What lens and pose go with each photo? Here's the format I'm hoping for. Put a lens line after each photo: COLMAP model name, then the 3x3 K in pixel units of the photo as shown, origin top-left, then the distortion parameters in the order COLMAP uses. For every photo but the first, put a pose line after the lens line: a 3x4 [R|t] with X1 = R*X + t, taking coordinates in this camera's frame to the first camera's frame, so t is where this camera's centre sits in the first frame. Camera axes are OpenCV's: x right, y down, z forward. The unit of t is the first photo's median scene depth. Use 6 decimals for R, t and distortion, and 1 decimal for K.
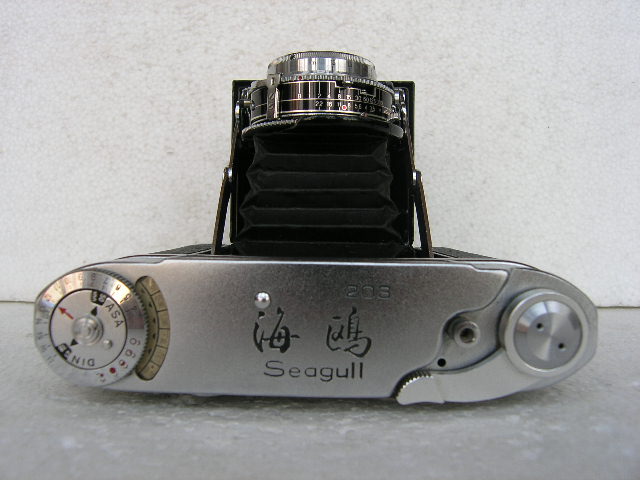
lens RADIAL K [[525.2, 0, 320.0], [0, 525.2, 240.0], [0, 0, 1]] dist [-0.124515, 0.053036]
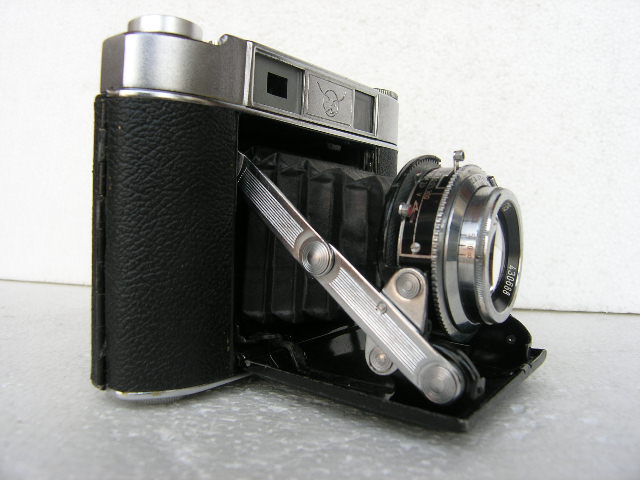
lens RADIAL K [[518.1, 0, 320.0], [0, 518.1, 240.0], [0, 0, 1]] dist [-0.115207, 0.041698]
pose [[0.987761, 0.026097, -0.153778, 0.039350], [-0.022752, 0.999466, 0.023472, -0.029235], [0.154308, -0.019686, 0.987827, -0.108938]]
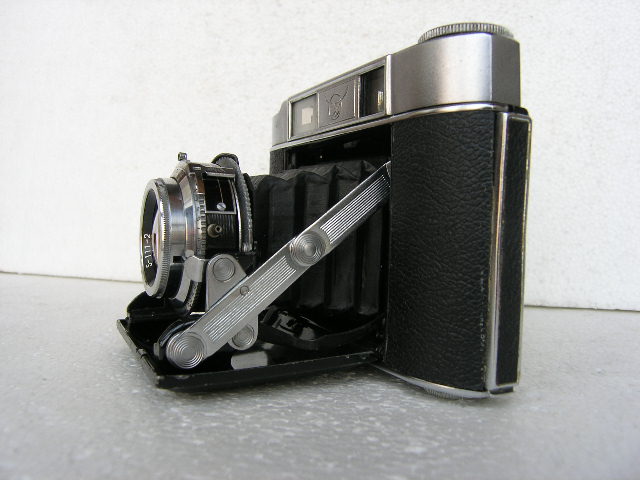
lens RADIAL K [[518.1, 0, 320.0], [0, 518.1, 240.0], [0, 0, 1]] dist [-0.115207, 0.041698]
pose [[0.975665, 0.028270, -0.217434, 0.118668], [-0.025527, 0.999555, 0.015415, -0.018894], [0.217774, -0.009489, 0.975953, -0.182900]]
